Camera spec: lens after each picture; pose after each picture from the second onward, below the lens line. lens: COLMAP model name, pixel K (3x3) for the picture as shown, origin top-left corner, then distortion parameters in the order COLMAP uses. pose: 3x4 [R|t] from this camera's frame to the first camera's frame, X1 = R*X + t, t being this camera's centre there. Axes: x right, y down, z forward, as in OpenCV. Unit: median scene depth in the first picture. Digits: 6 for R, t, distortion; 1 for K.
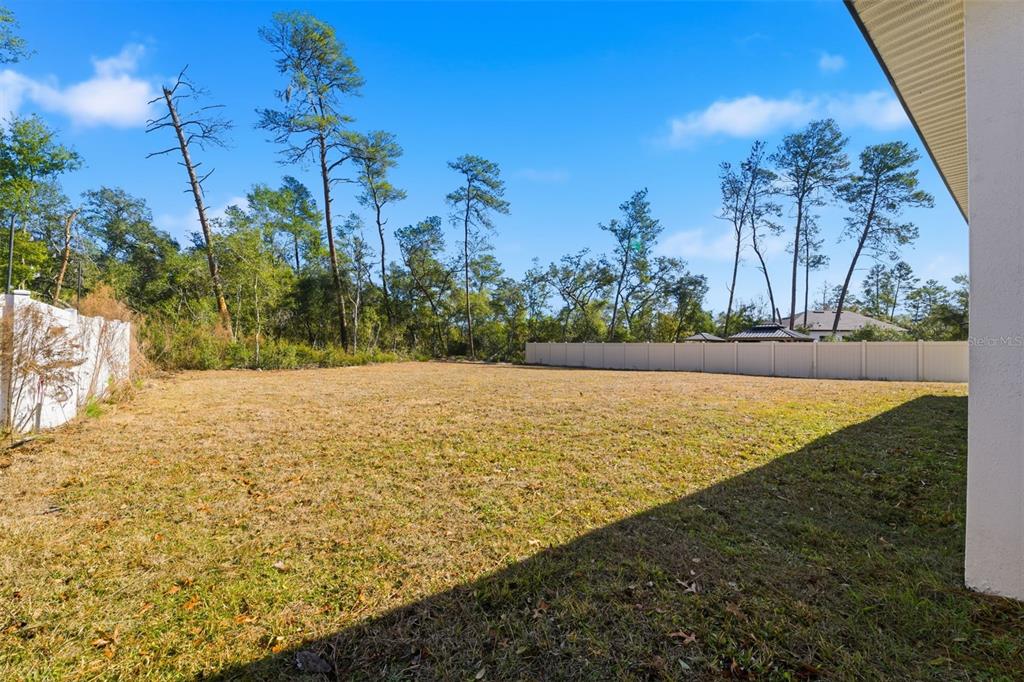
lens RADIAL K [[421.8, 0, 515.3], [0, 421.8, 338.8], [0, 0, 1]] dist [-0.024146, 0.000625]
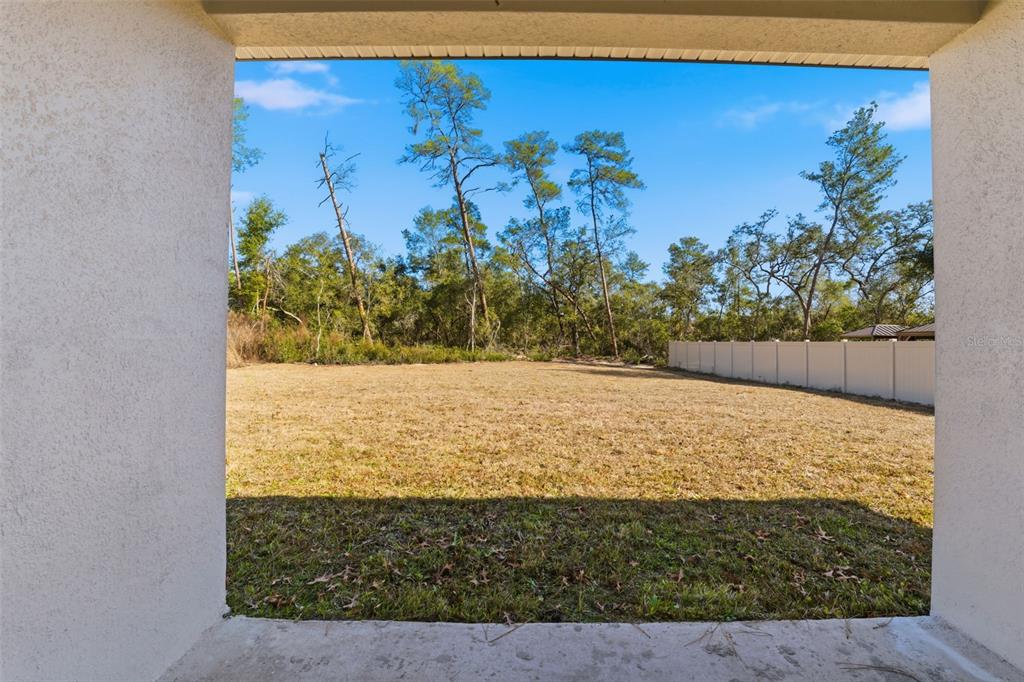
lens RADIAL K [[421.8, 0, 515.3], [0, 421.8, 338.8], [0, 0, 1]] dist [-0.024146, 0.000625]
pose [[0.796673, -0.003428, -0.604401, 0.300467], [0.010132, 0.999919, 0.007684, -0.003631], [0.604325, -0.012245, 0.796643, 0.182027]]
